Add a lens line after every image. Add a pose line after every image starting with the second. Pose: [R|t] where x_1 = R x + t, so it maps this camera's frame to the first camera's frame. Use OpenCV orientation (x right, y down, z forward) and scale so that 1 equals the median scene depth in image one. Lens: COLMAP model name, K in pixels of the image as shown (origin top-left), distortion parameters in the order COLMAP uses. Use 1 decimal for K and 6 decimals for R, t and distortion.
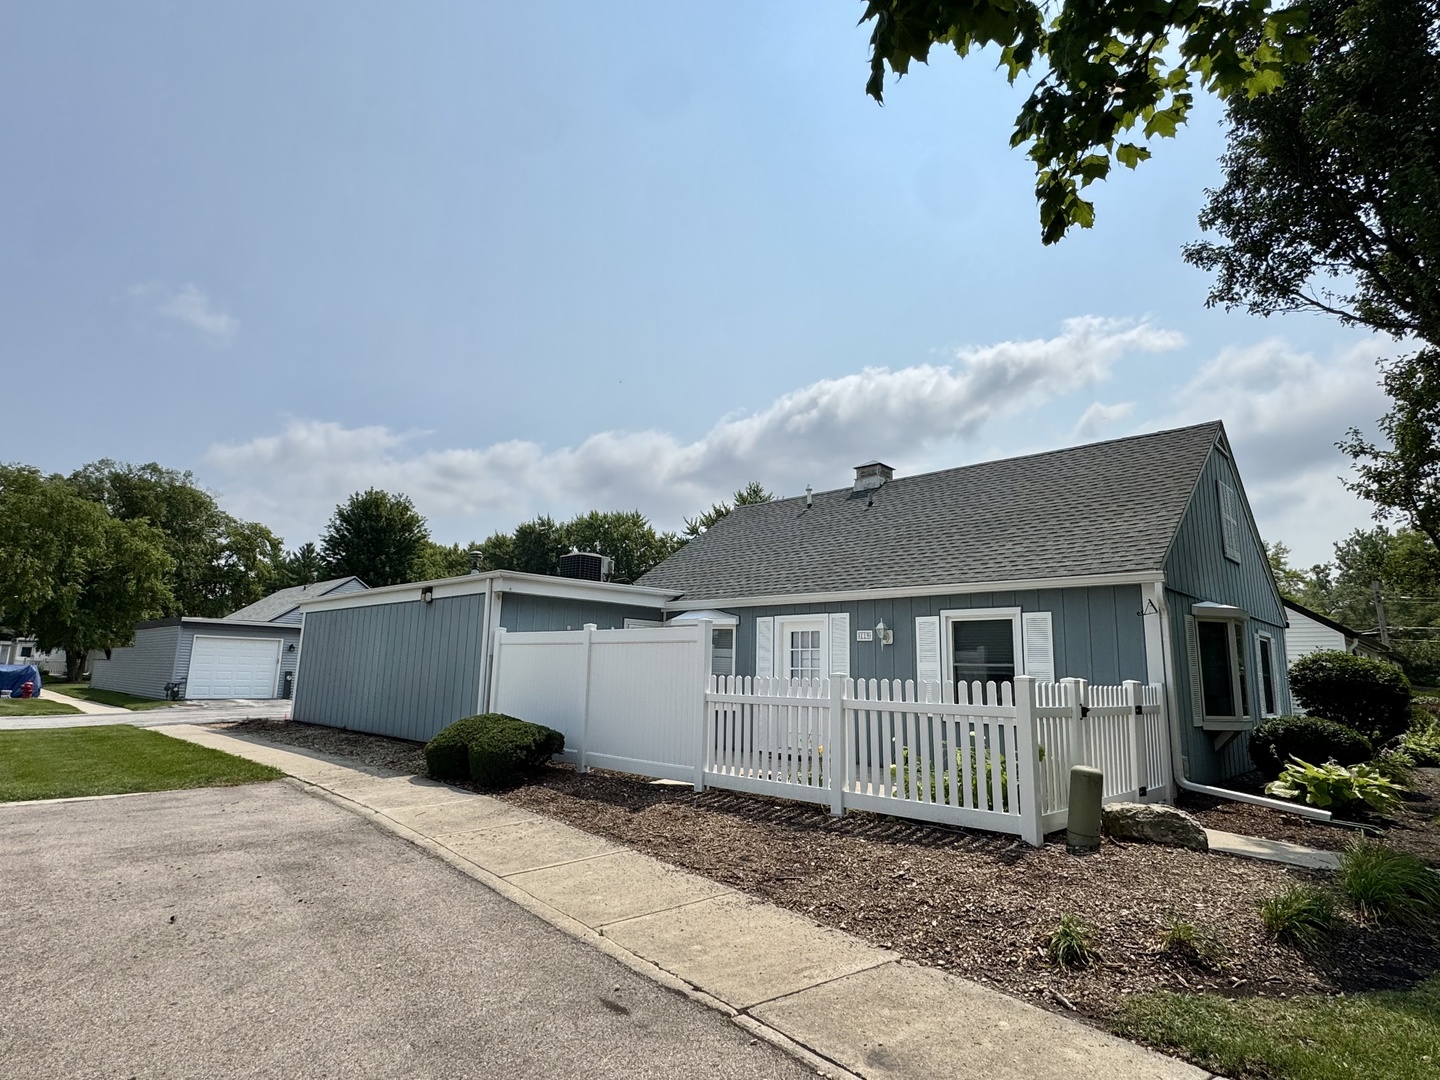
lens RADIAL K [[805.1, 0, 715.5], [0, 805.1, 548.1], [0, 0, 1]] dist [-0.005193, 0.007224]
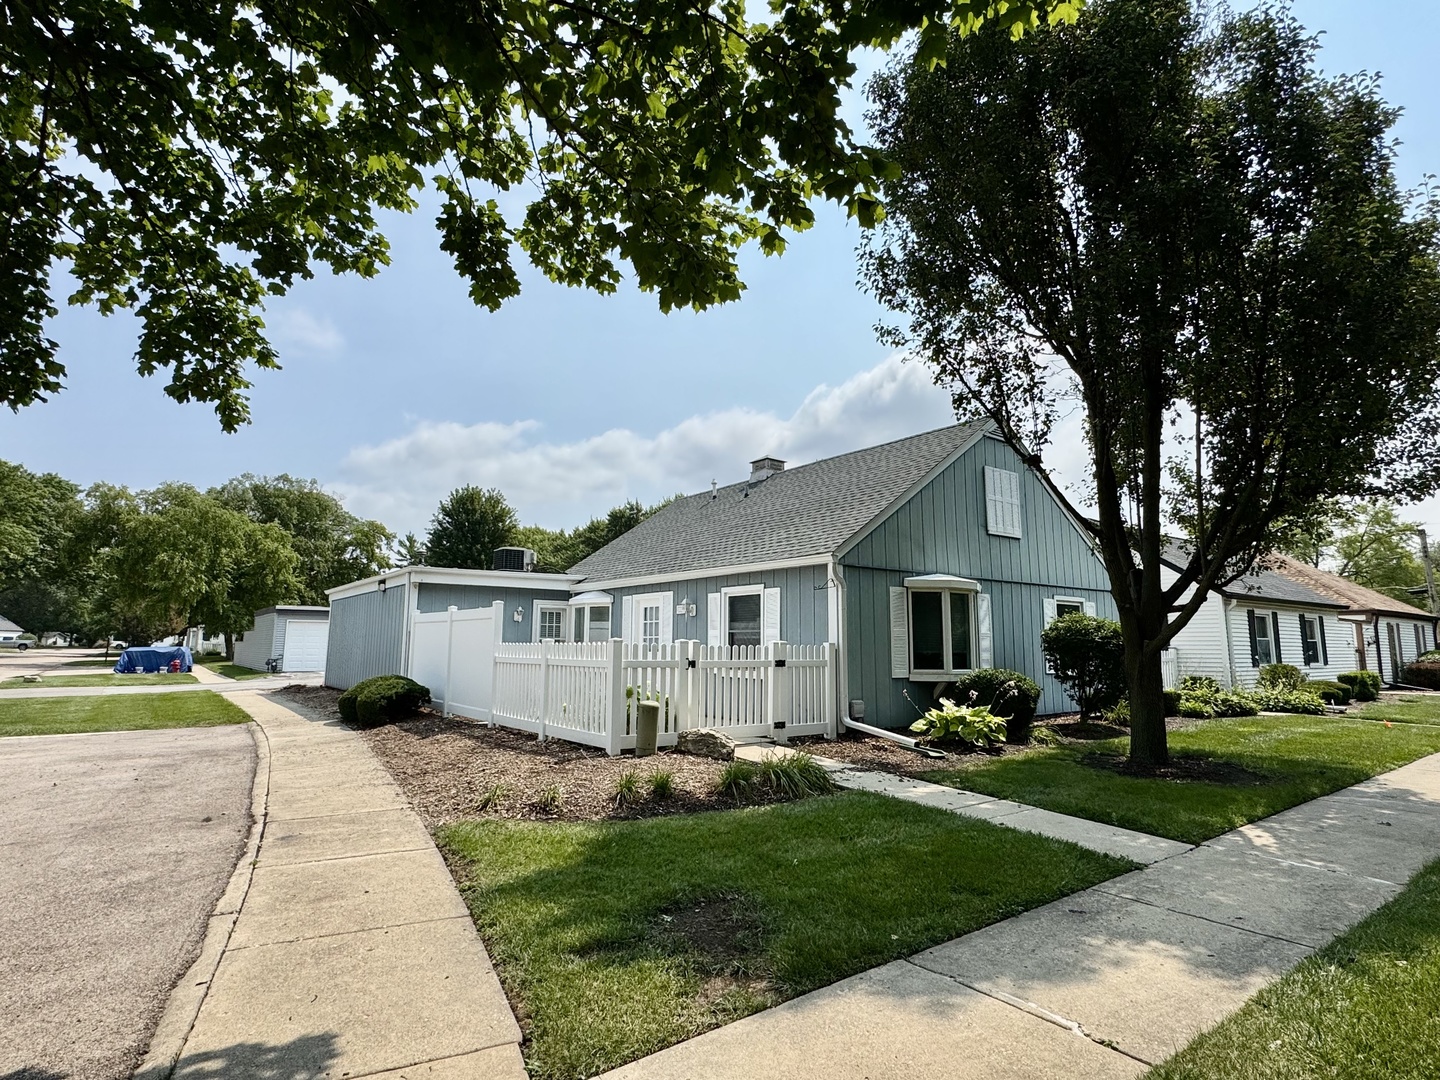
lens RADIAL K [[805.1, 0, 726.0], [0, 805.1, 540.6], [0, 0, 1]] dist [-0.005193, 0.007224]
pose [[0.985620, -0.038250, -0.164593, 0.158021], [0.042062, 0.998920, 0.019733, -0.006081], [0.163660, -0.026372, 0.986164, -0.069426]]
